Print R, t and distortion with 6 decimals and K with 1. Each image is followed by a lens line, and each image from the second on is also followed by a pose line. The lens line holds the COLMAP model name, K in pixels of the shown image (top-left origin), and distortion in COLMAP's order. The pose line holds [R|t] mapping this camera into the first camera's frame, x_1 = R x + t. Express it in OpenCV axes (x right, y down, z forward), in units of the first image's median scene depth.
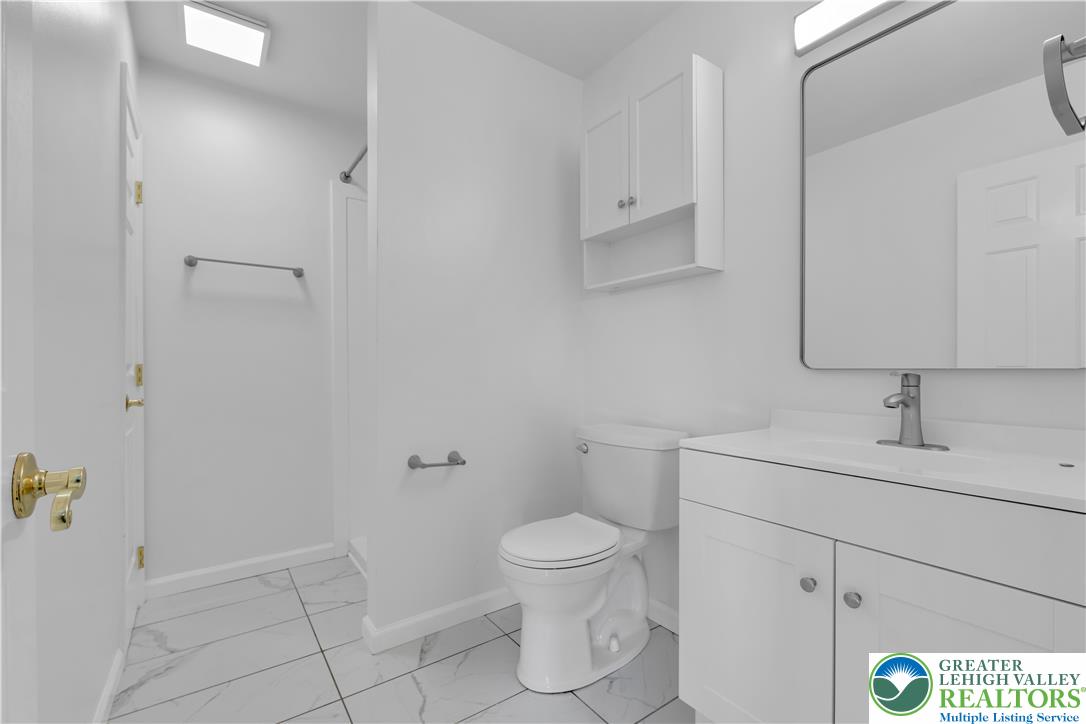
lens RADIAL K [[474.2, 0, 543.1], [0, 474.2, 365.4], [0, 0, 1]] dist [0.003999, 0.000032]
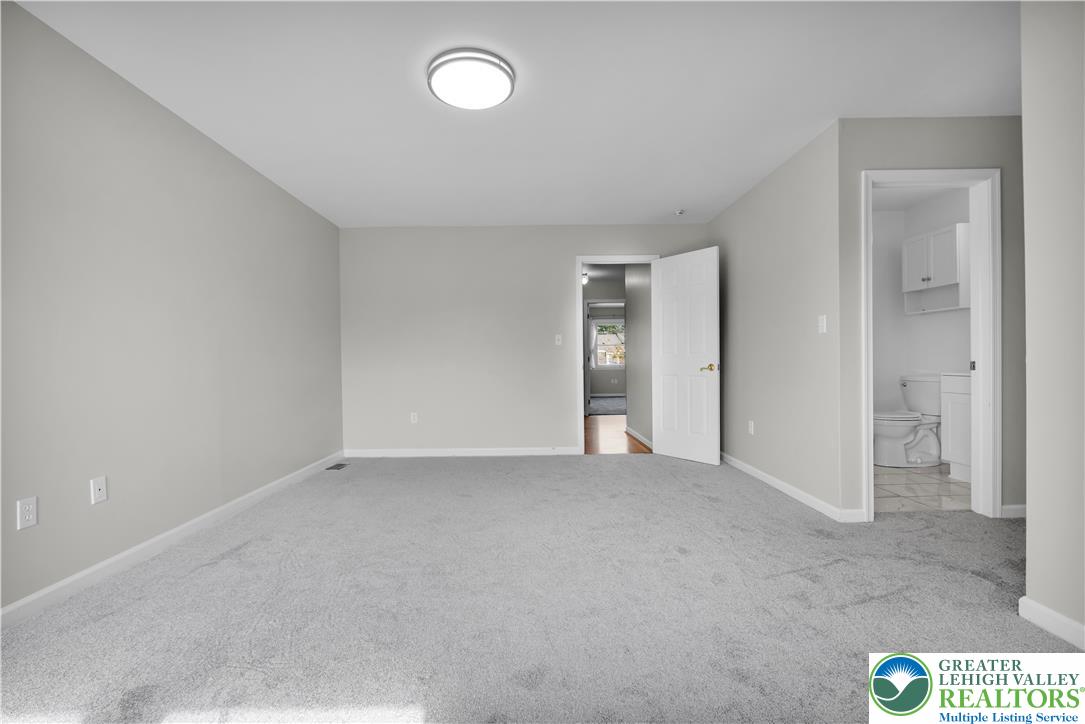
lens RADIAL K [[473.8, 0, 544.2], [0, 473.8, 358.0], [0, 0, 1]] dist [0.003999, 0.000032]
pose [[0.824573, -0.004092, -0.565741, -0.053280], [0.007647, 0.999963, 0.003914, 0.021321], [0.565704, -0.007553, 0.824574, -1.992561]]
